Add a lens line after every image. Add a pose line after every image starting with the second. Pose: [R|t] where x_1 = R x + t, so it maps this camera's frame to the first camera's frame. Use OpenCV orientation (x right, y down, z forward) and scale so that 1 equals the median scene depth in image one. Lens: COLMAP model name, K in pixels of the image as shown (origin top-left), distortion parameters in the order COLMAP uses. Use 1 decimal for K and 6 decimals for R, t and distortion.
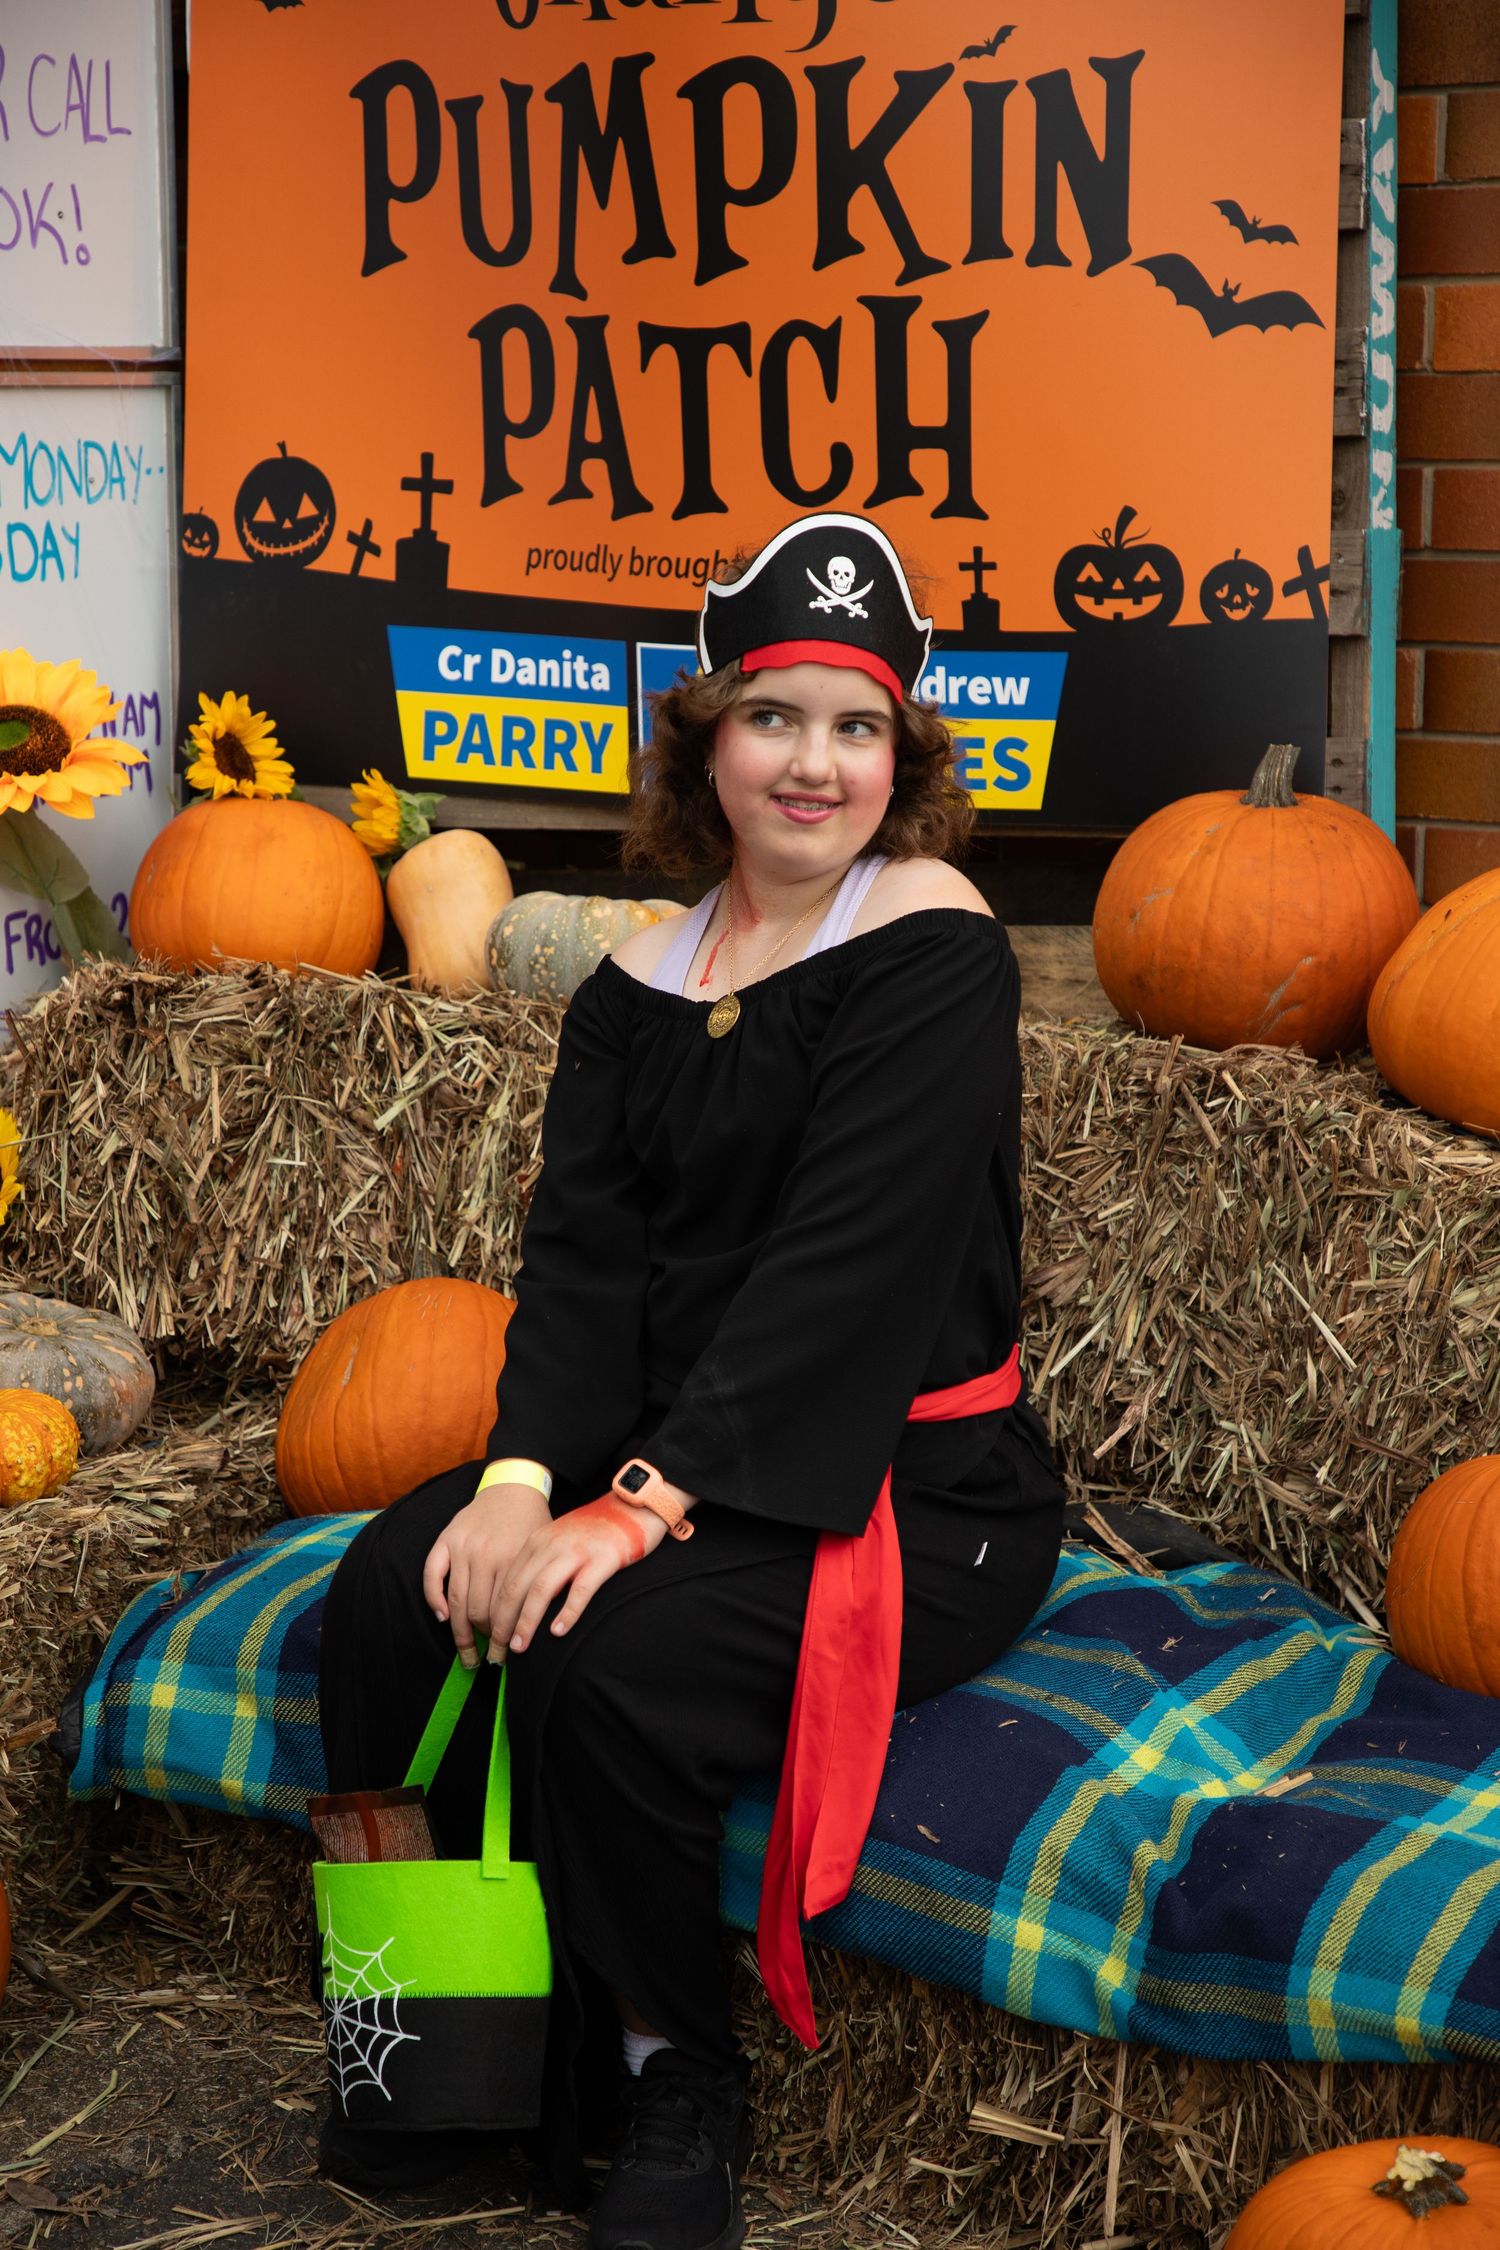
lens RADIAL K [[4279.1, 0, 733.4], [0, 4279.1, 1181.0], [0, 0, 1]] dist [0.389326, 0.000000]
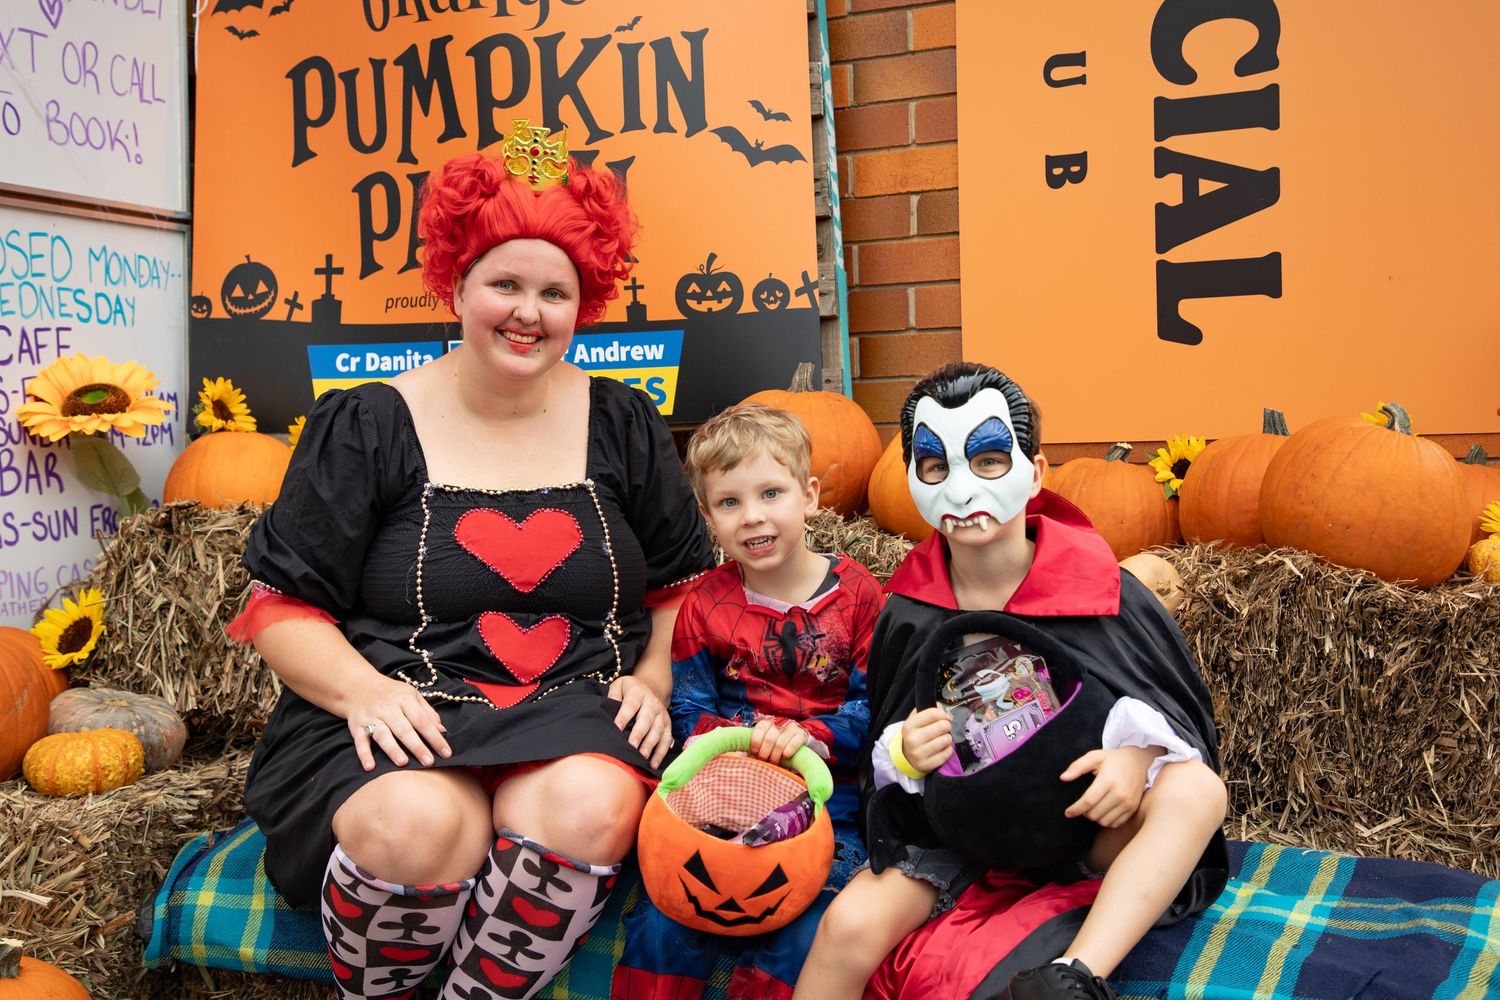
lens RADIAL K [[1851.2, 0, 695.5], [0, 1851.2, 496.4], [0, 0, 1]] dist [0.139757, 0.000000]
pose [[0.986195, -0.023590, 0.163901, -0.052462], [0.051241, 0.984694, -0.166592, 0.085119], [-0.157463, 0.172690, 0.972308, 0.219238]]
